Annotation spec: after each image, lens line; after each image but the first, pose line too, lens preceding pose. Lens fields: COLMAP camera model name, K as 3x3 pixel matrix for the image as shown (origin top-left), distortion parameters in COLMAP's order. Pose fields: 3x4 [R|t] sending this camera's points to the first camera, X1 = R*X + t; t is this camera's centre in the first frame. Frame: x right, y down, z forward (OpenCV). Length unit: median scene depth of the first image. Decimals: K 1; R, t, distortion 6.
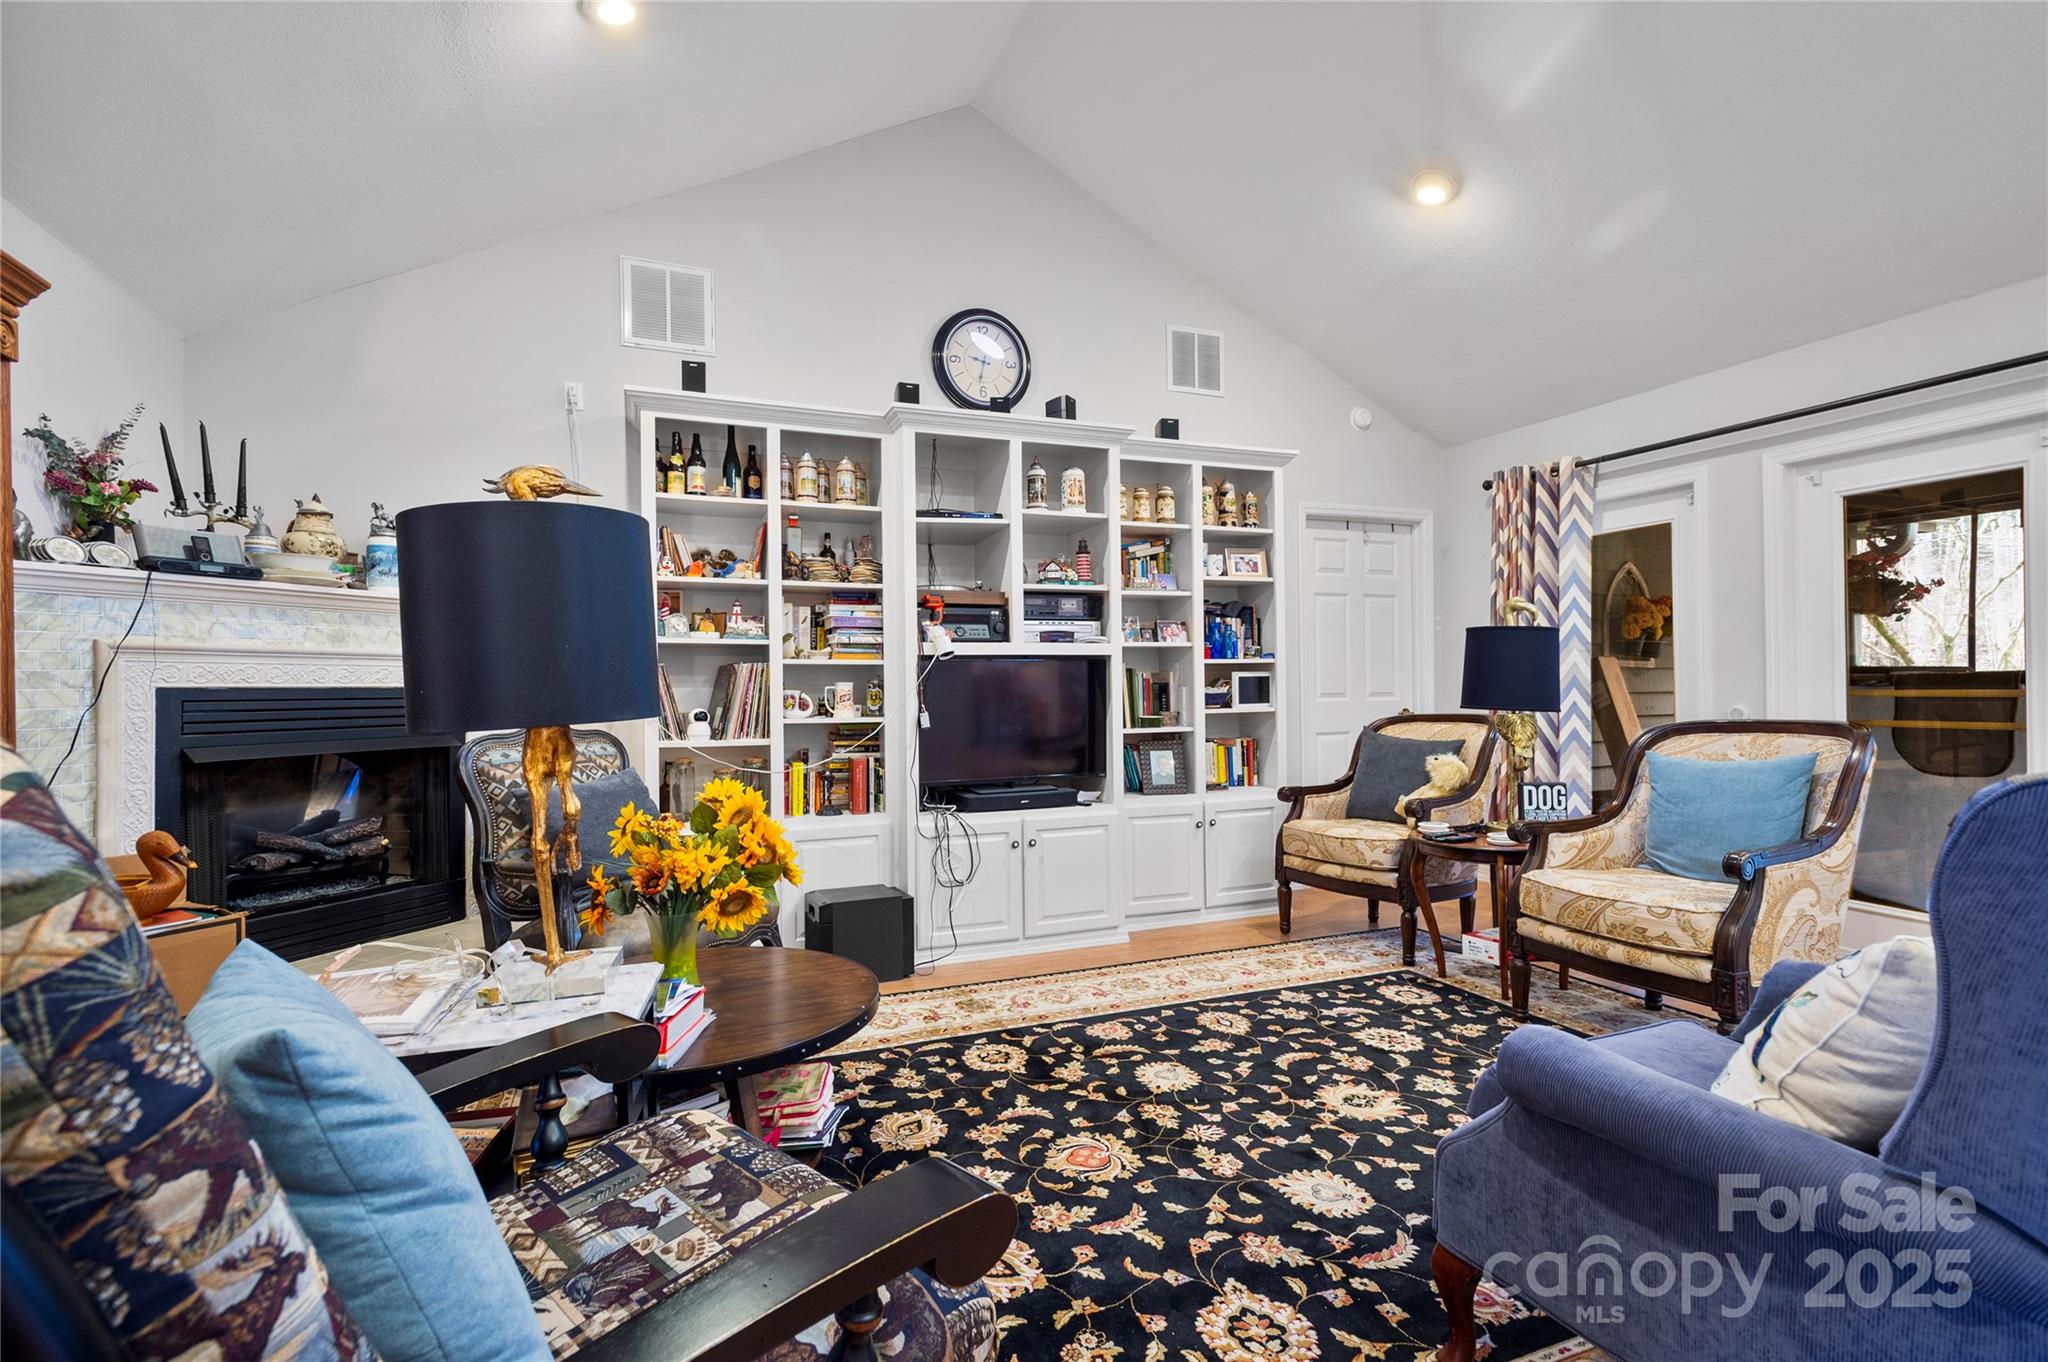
lens RADIAL K [[957.5, 0, 1020.3], [0, 957.5, 683.3], [0, 0, 1]] dist [0.013506, -0.000869]
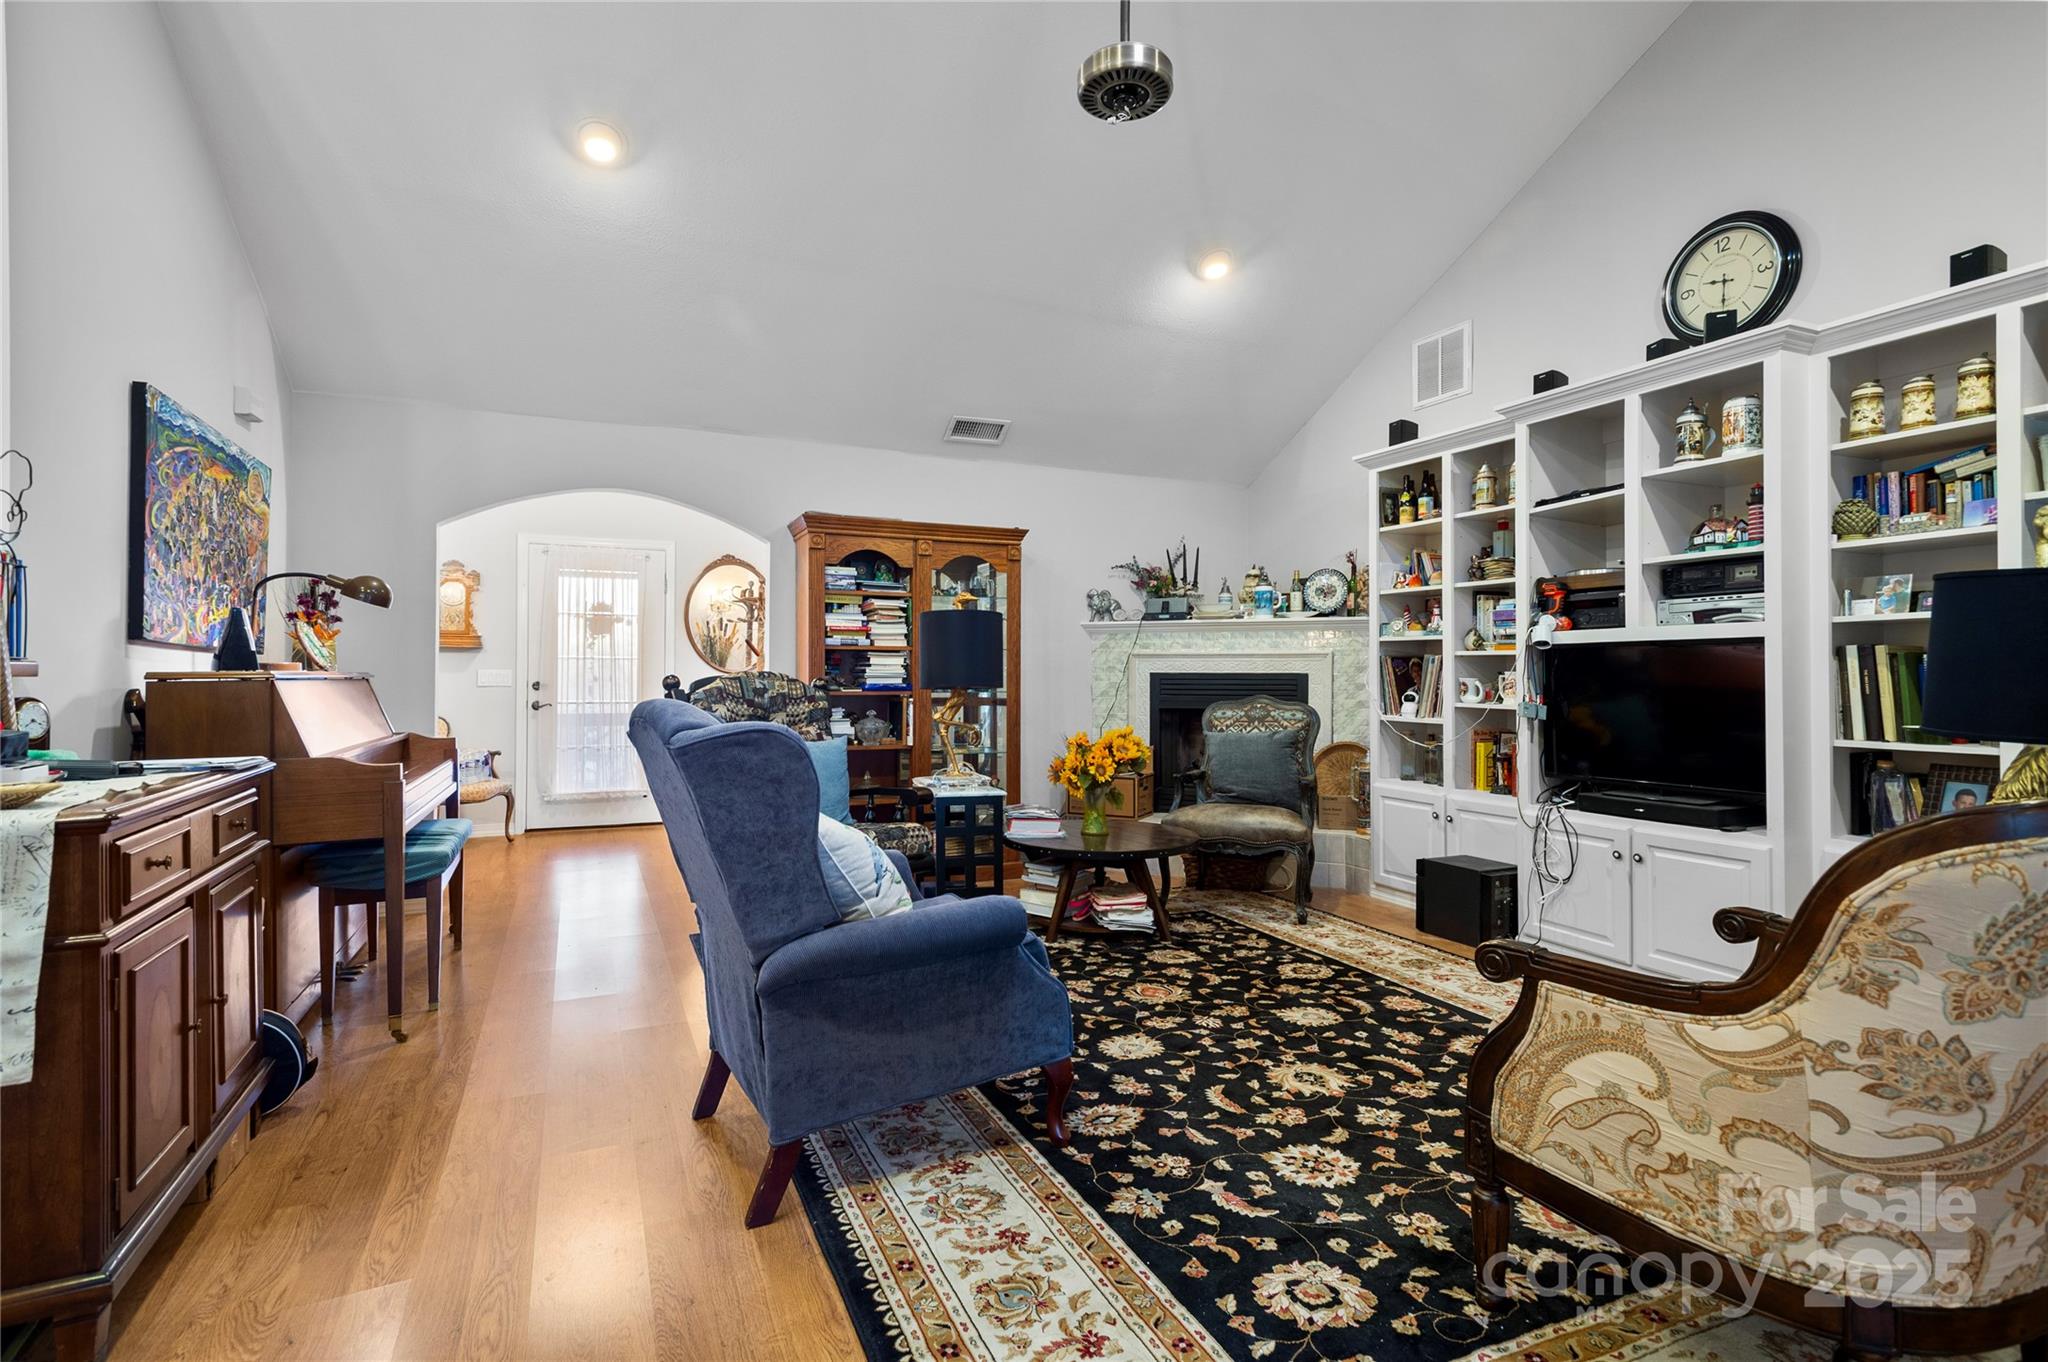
lens RADIAL K [[982.4, 0, 1014.0], [0, 982.4, 671.3], [0, 0, 1]] dist [0.023043, -0.008665]
pose [[0.039371, 0.006016, -0.999207, 1.185383], [0.001010, 0.999981, 0.006060, -0.011074], [0.999224, -0.001247, 0.039364, 0.538421]]
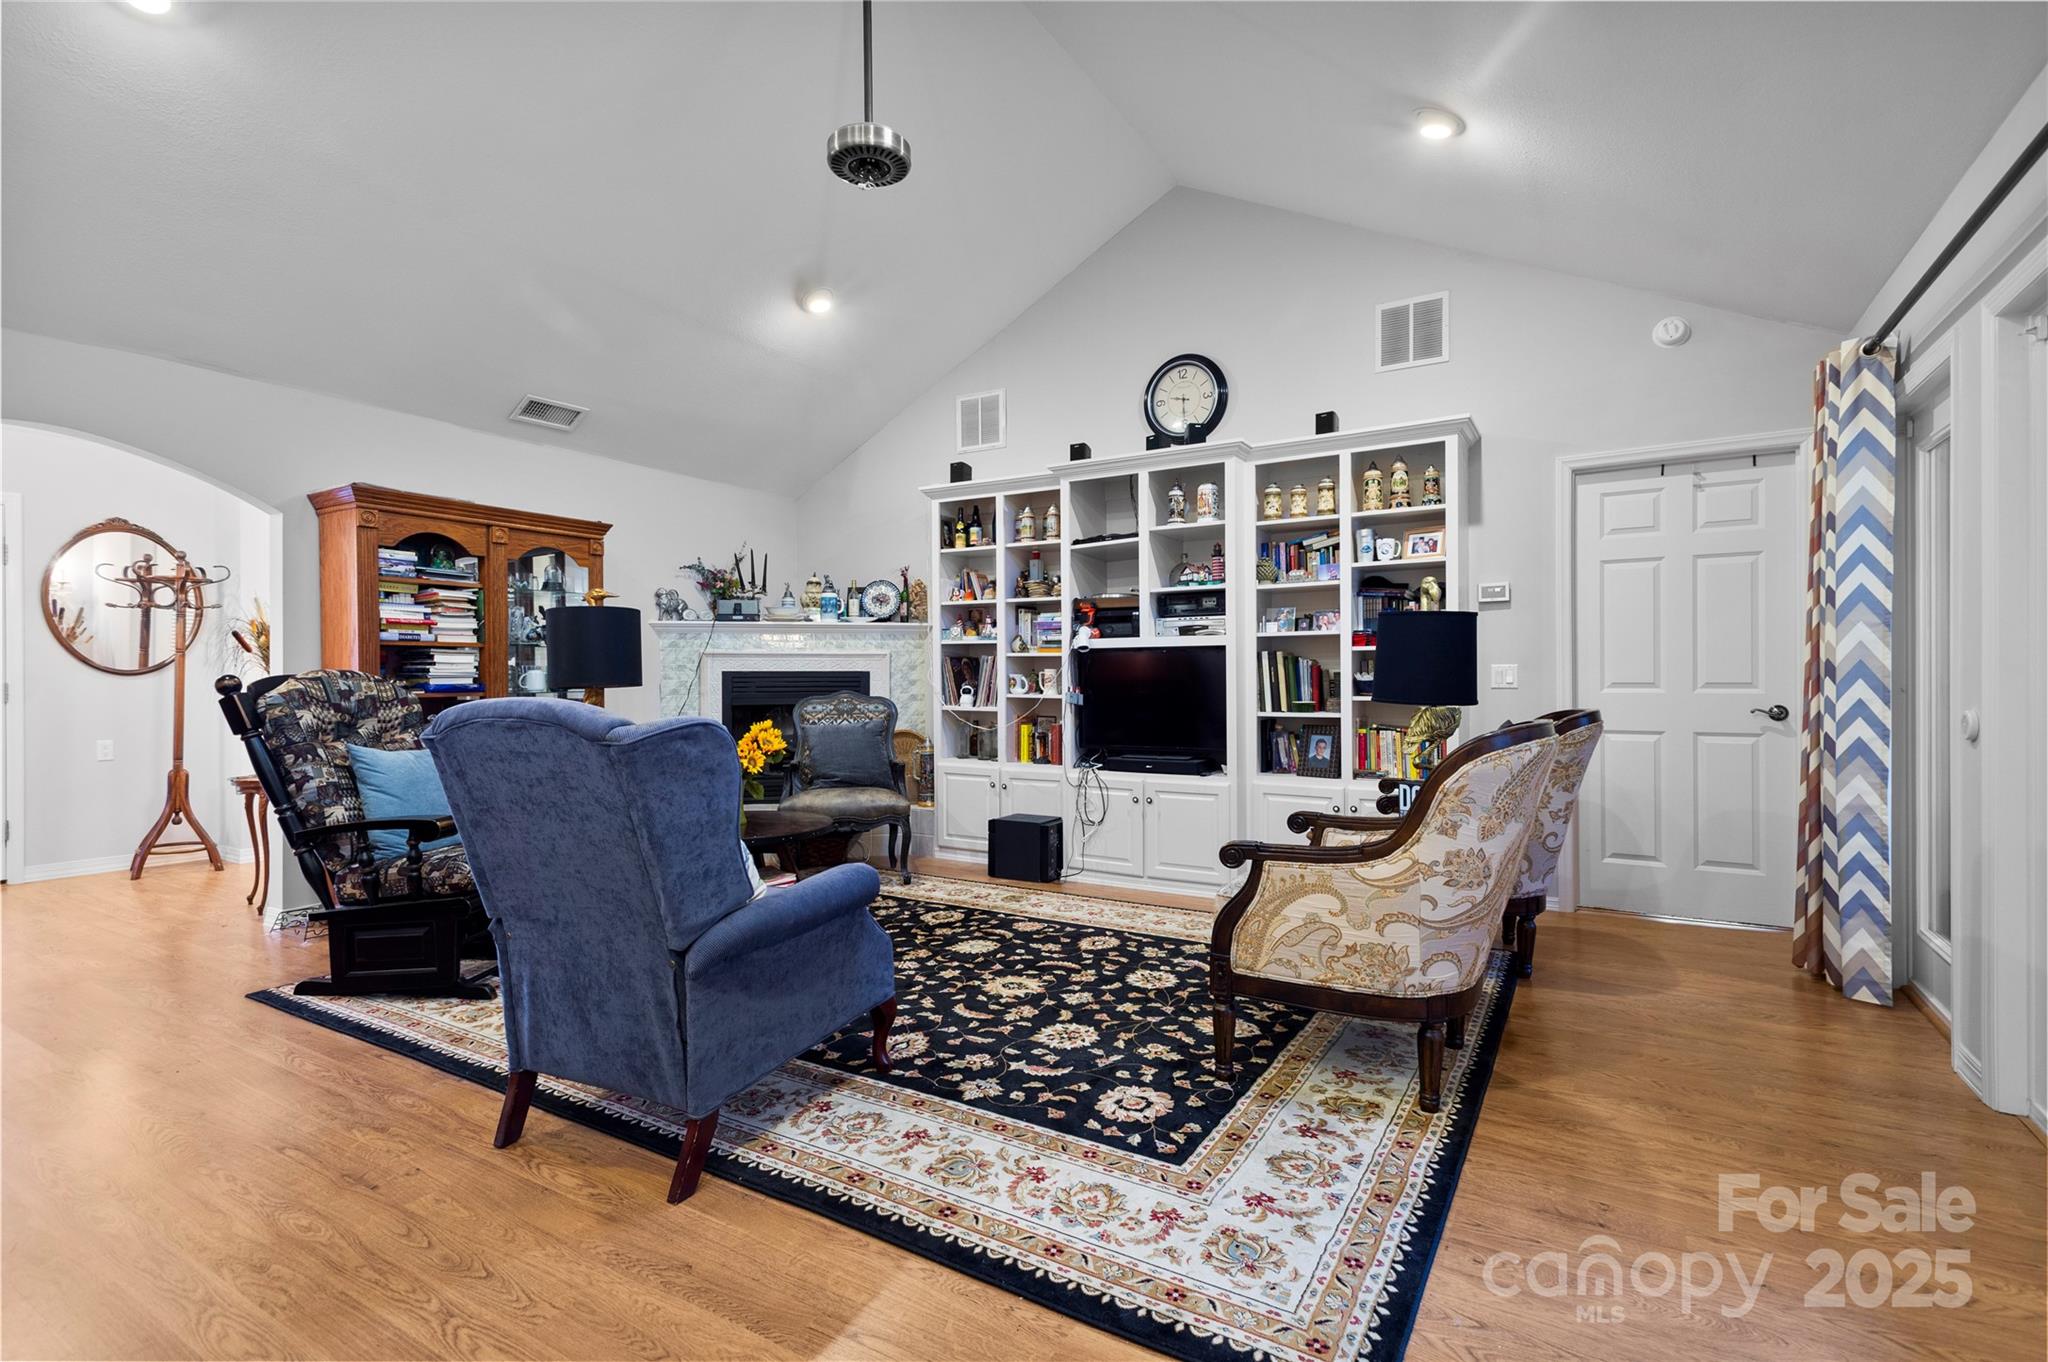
lens RADIAL K [[957.5, 0, 1020.3], [0, 957.5, 683.3], [0, 0, 1]] dist [0.013506, -0.000869]
pose [[0.602679, 0.014930, -0.797844, 1.191460], [0.000462, 0.999818, 0.019059, -0.008941], [0.797984, -0.011855, 0.602562, 0.177266]]
